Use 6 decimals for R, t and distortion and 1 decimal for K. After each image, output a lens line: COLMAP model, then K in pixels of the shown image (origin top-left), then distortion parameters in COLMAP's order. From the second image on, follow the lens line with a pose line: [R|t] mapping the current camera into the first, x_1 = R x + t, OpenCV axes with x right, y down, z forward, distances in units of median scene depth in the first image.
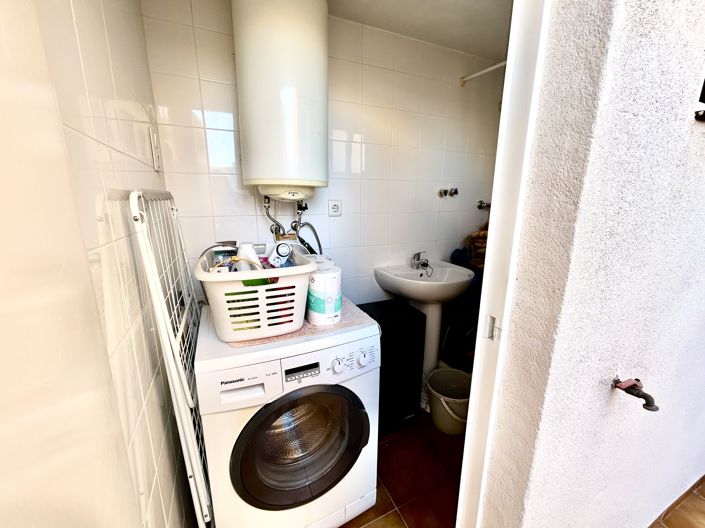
lens RADIAL K [[285.3, 0, 351.1], [0, 285.3, 264.4], [0, 0, 1]] dist [-0.000737, -0.000095]
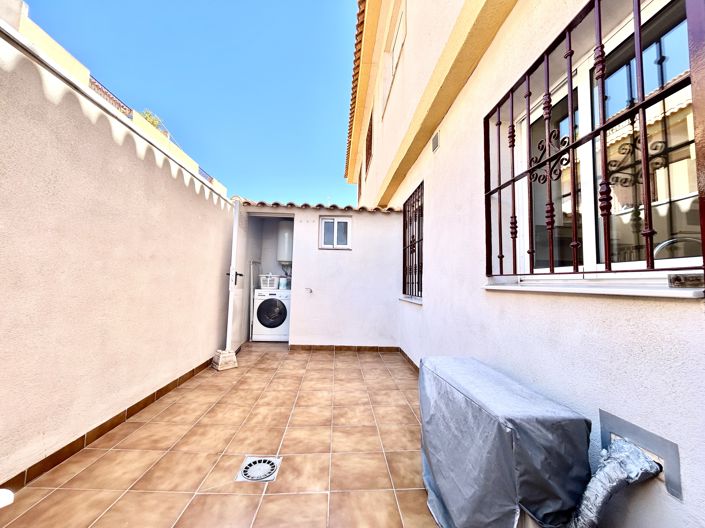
lens RADIAL K [[285.3, 0, 352.5], [0, 285.3, 264.8], [0, 0, 1]] dist [-0.000737, -0.000095]
pose [[0.933880, -0.013022, -0.357349, 3.039270], [-0.094007, 0.955244, -0.280483, 1.196787], [0.345008, 0.295531, 0.890860, -3.240487]]
